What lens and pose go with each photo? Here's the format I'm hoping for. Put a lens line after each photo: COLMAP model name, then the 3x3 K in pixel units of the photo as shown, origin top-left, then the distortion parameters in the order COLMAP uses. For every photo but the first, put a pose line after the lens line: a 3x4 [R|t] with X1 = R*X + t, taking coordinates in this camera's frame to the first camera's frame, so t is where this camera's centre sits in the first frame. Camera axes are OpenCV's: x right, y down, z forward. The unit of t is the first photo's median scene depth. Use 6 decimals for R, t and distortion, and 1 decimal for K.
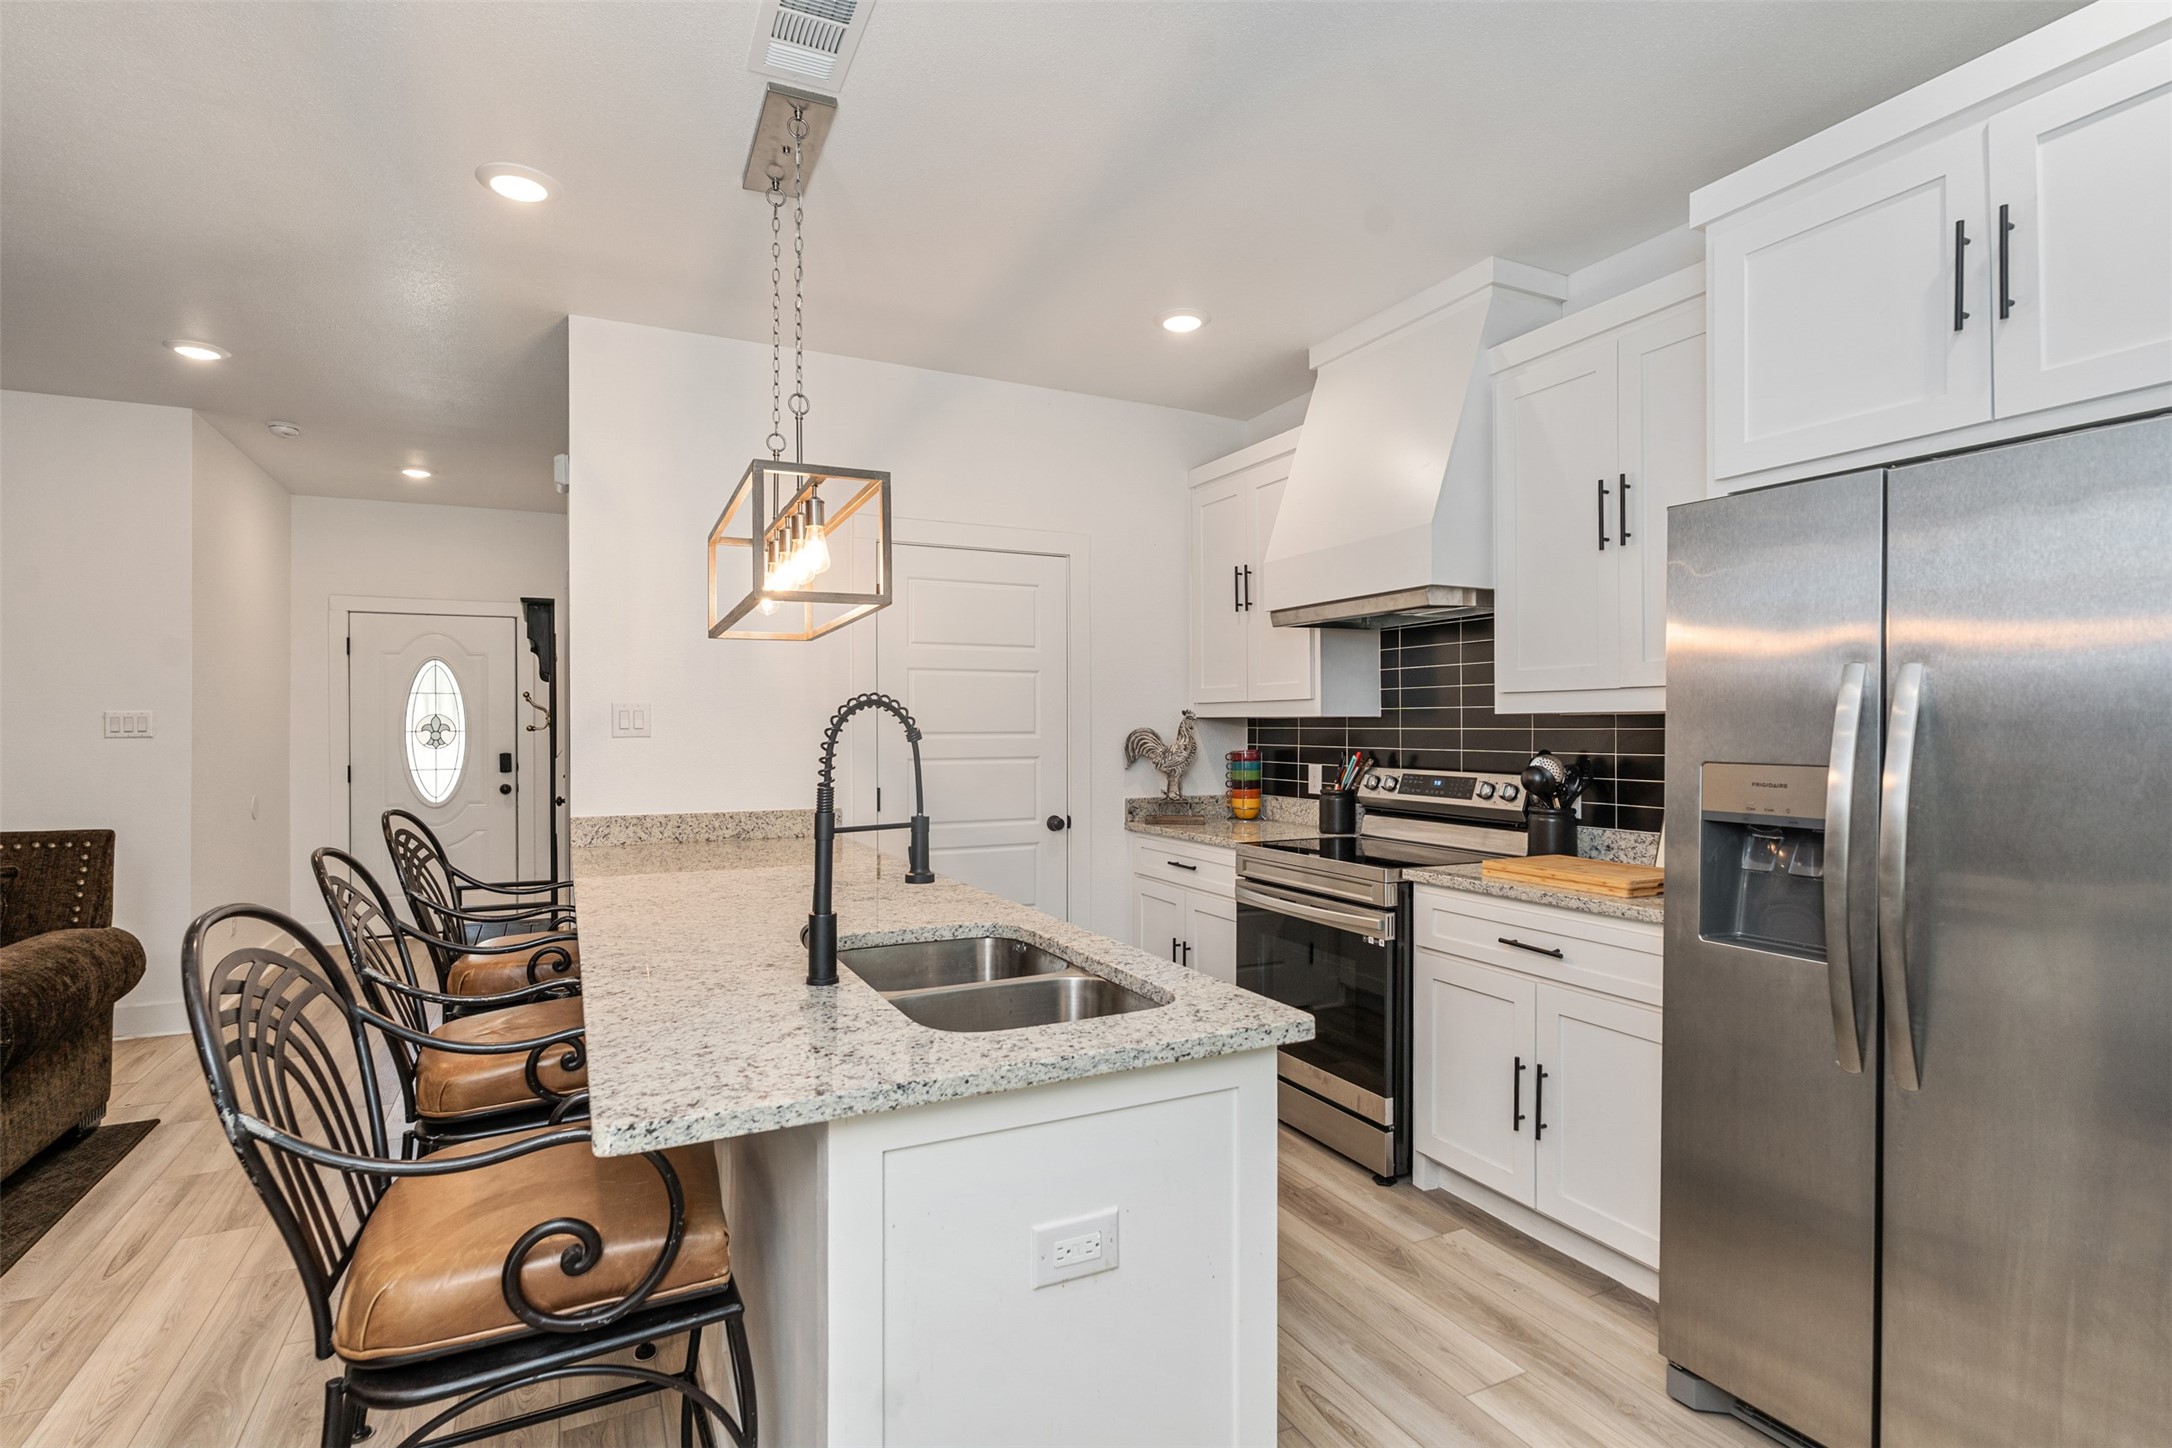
lens RADIAL K [[1056.9, 0, 1106.4], [0, 1056.9, 723.1], [0, 0, 1]] dist [-0.004918, -0.000319]
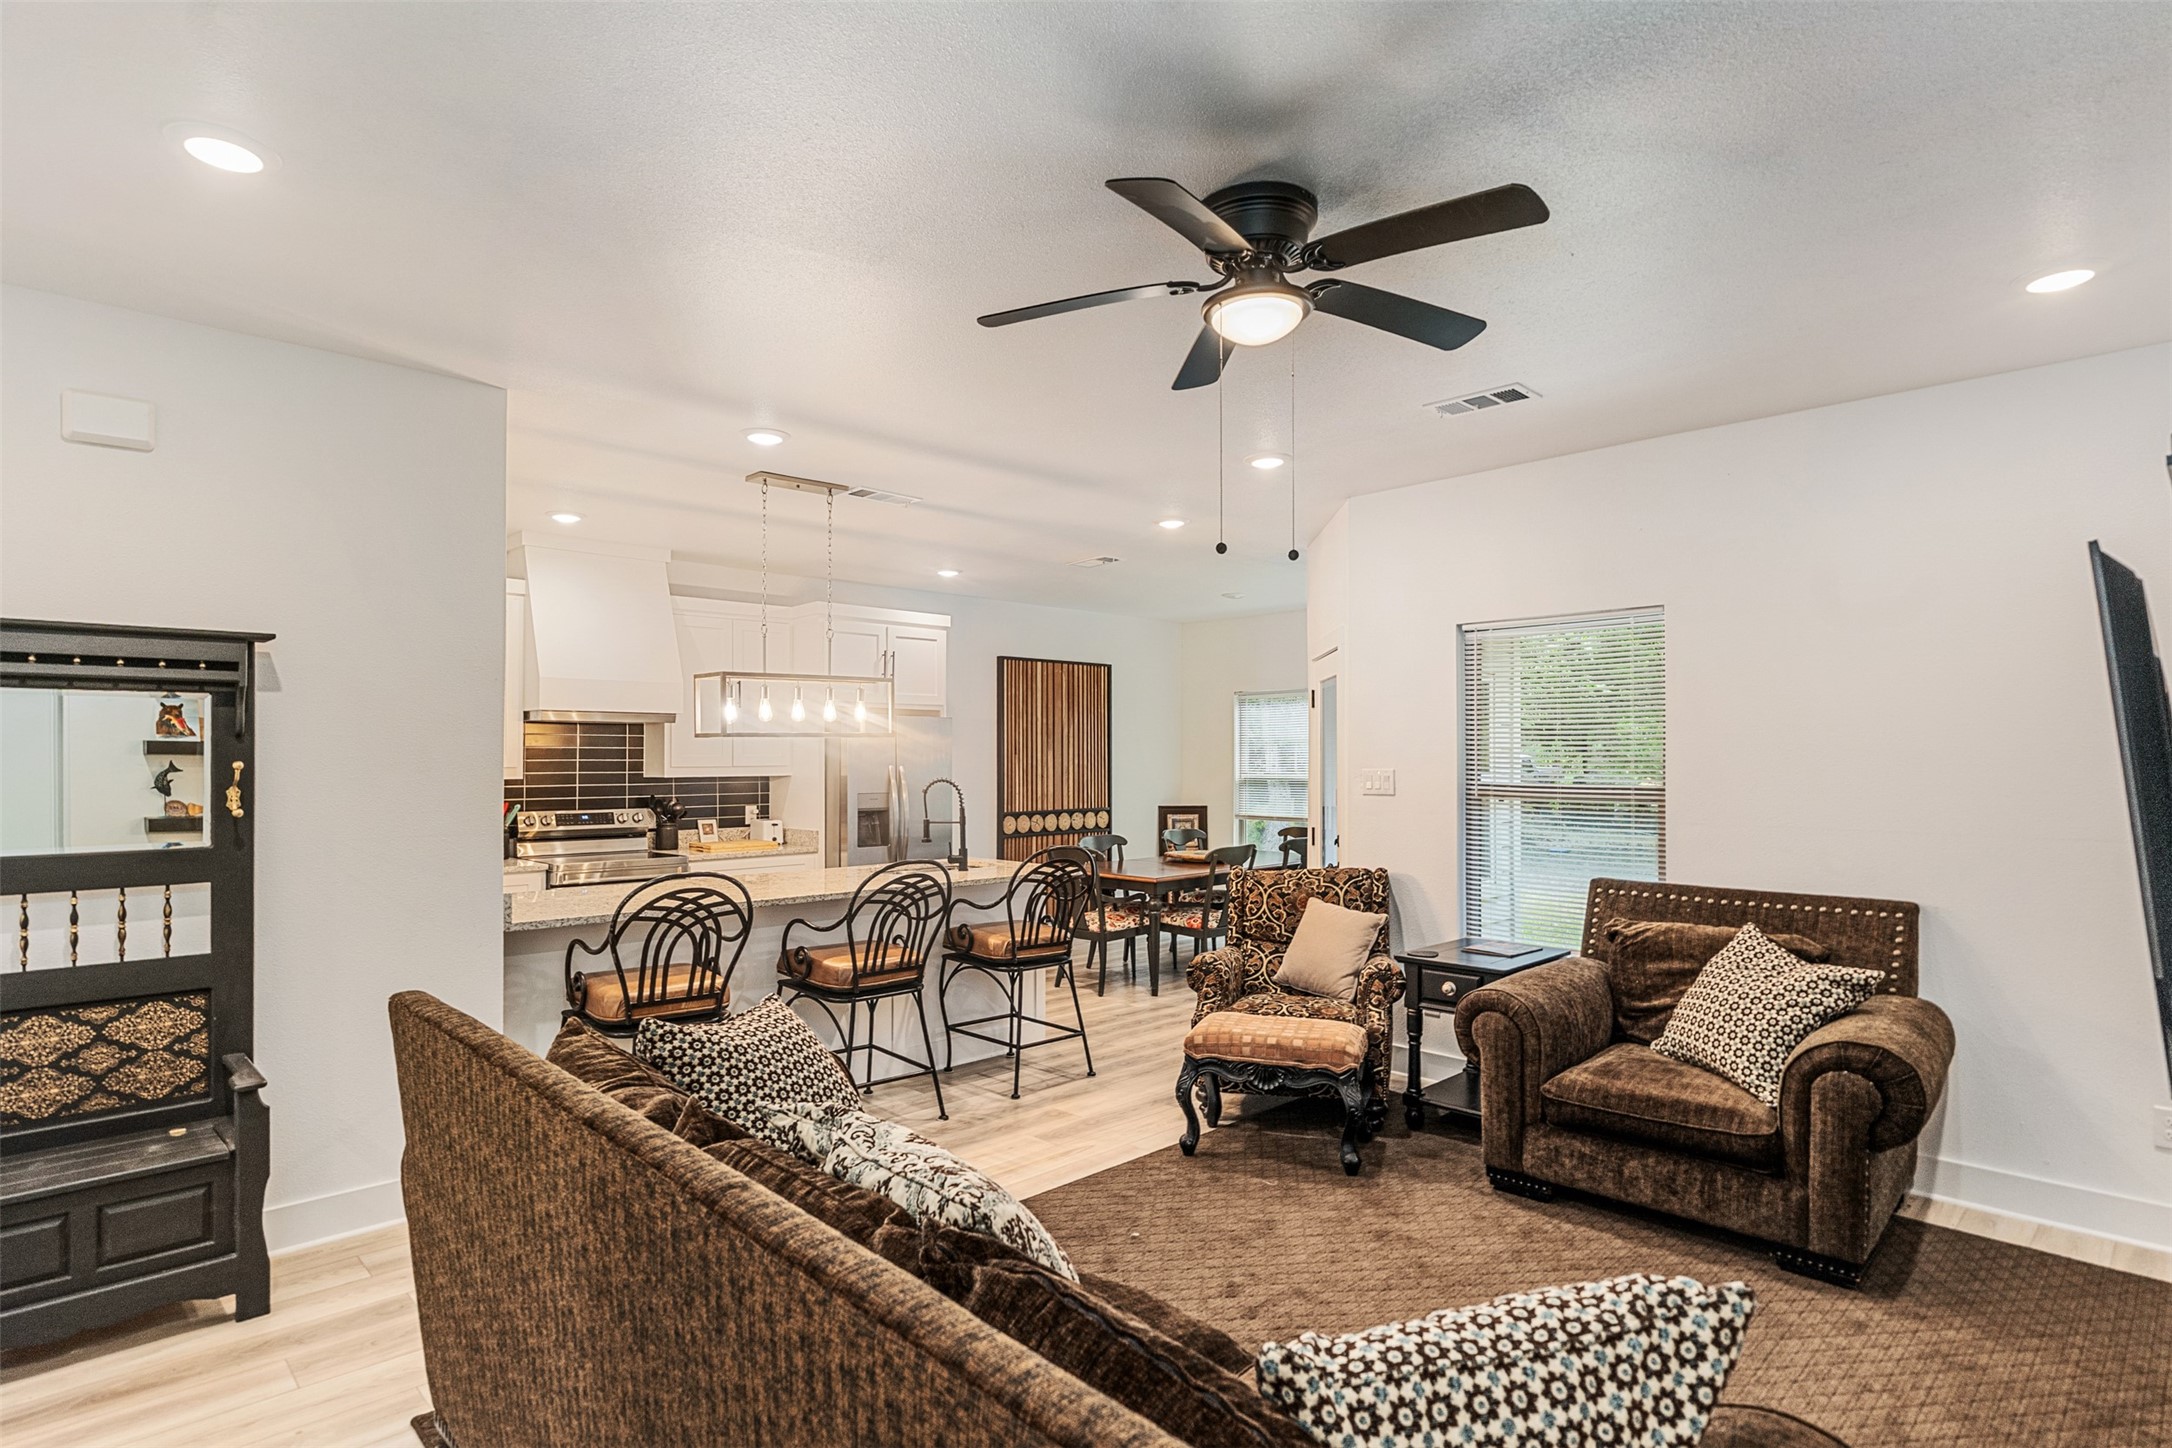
lens RADIAL K [[1082.9, 0, 1066.6], [0, 1082.9, 729.4], [0, 0, 1]] dist [-0.001113, -0.000103]
pose [[-0.275691, 0.028786, 0.960815, -1.712554], [-0.002749, 0.999524, -0.030734, -0.037317], [-0.961242, -0.011114, -0.275480, 0.781917]]
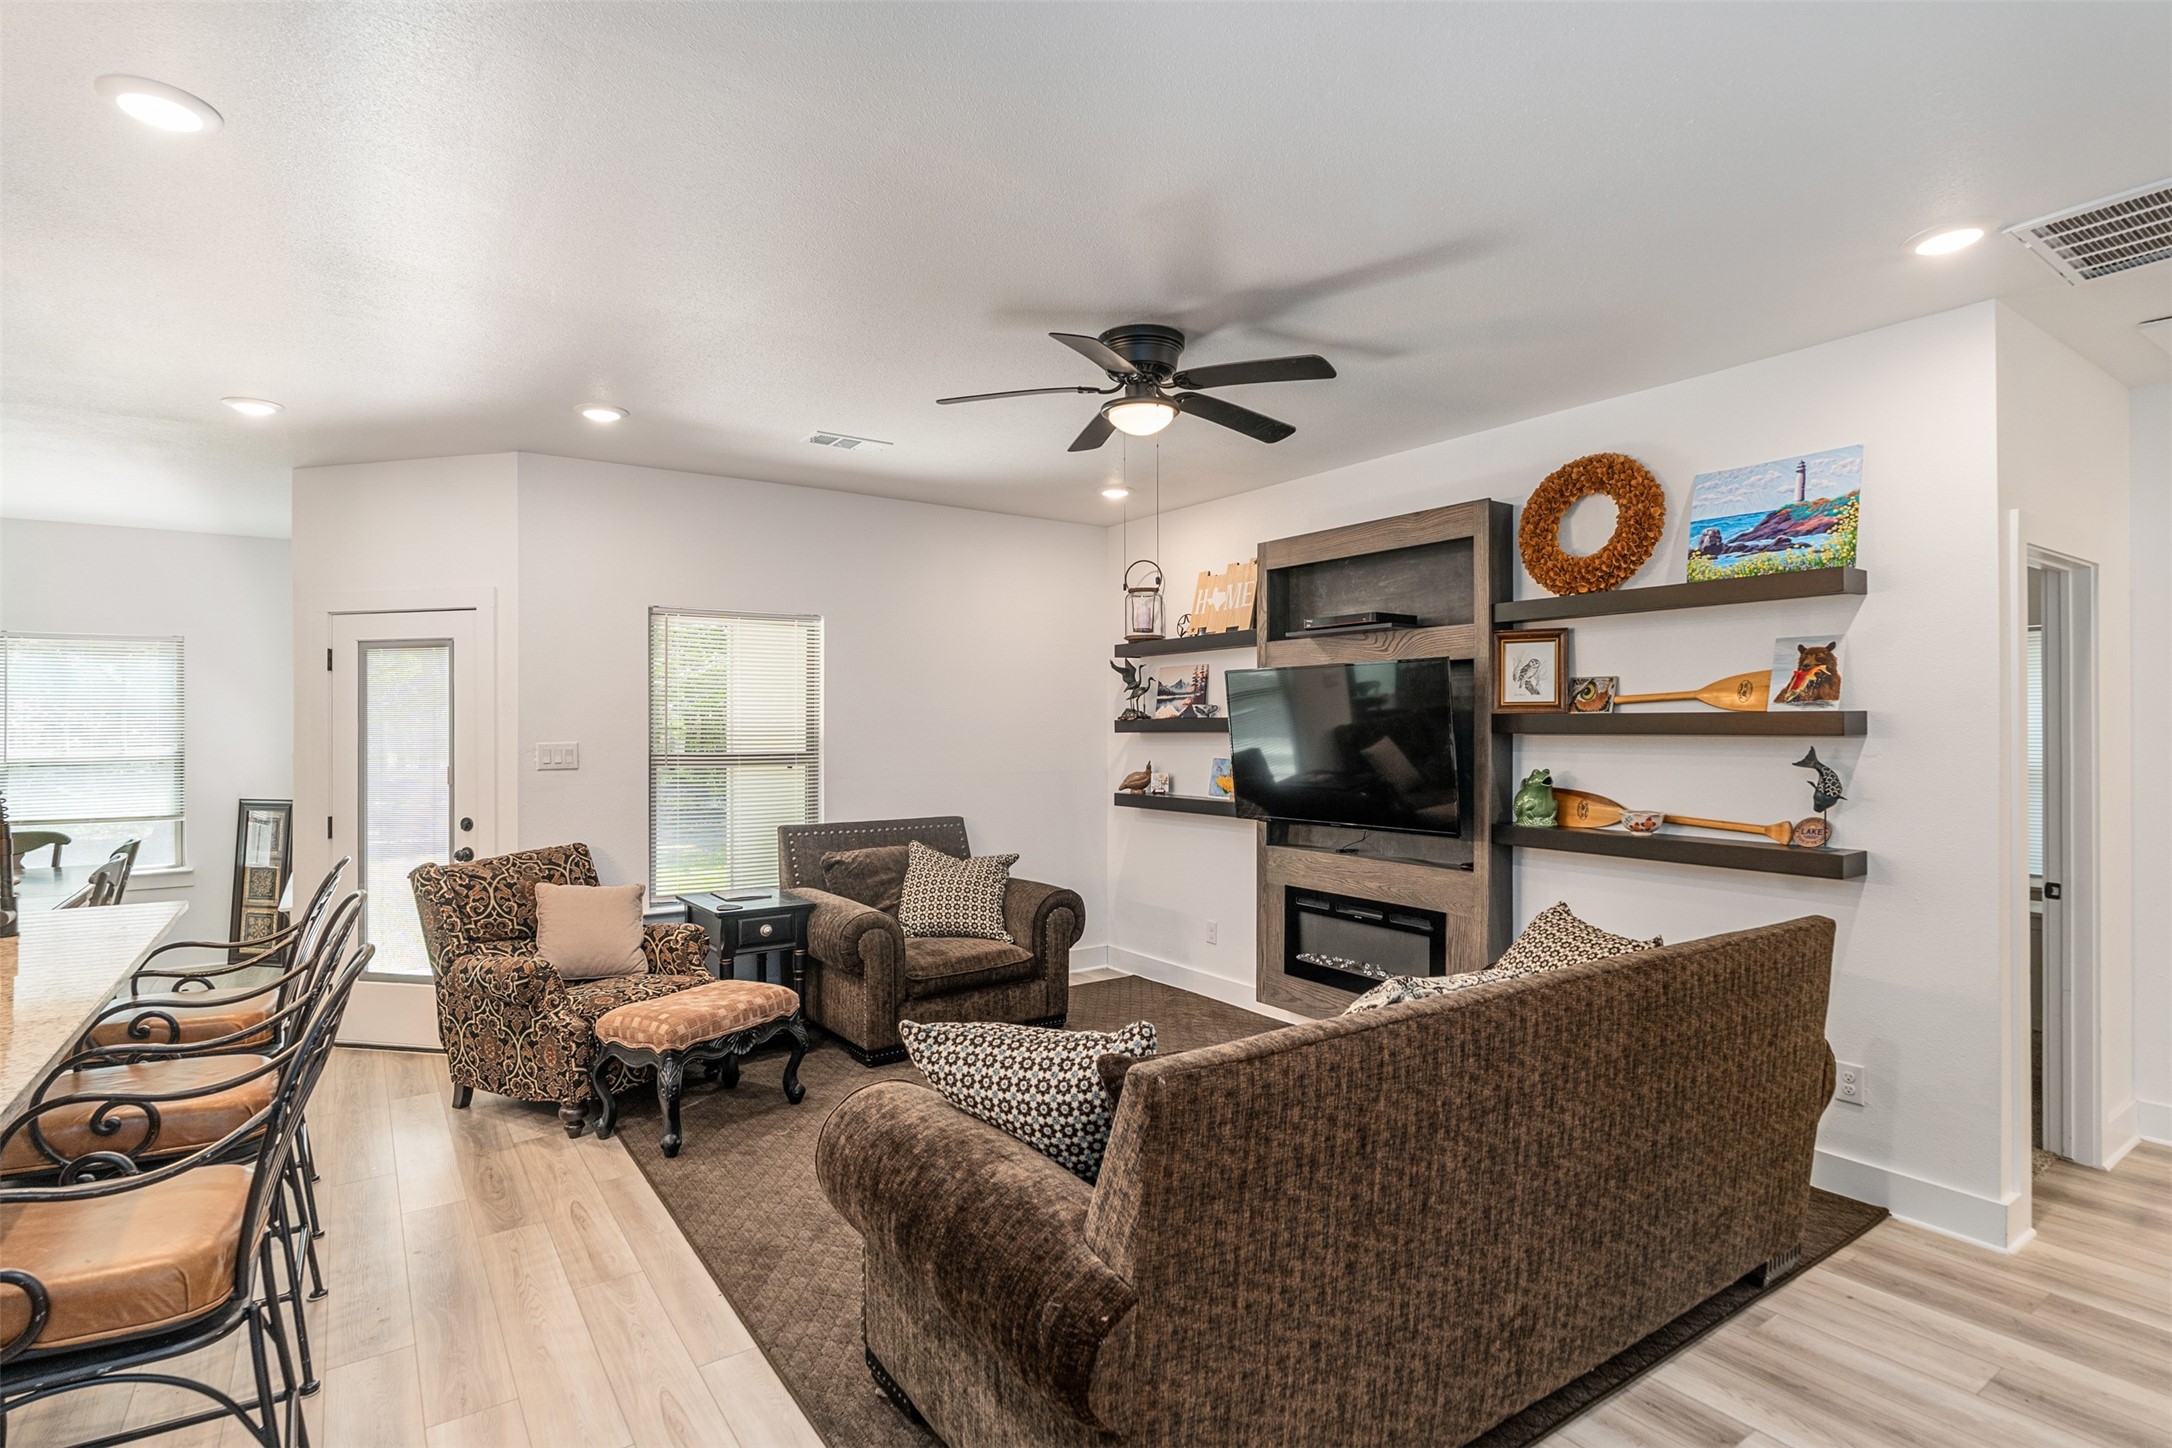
lens RADIAL K [[1082.9, 0, 1107.2], [0, 1082.9, 702.2], [0, 0, 1]] dist [-0.001113, -0.000103]
pose [[-0.991345, 0.002165, -0.131268, -0.895109], [0.005067, 0.999750, -0.021777, -0.045486], [0.131188, -0.022254, -0.991108, 1.480752]]
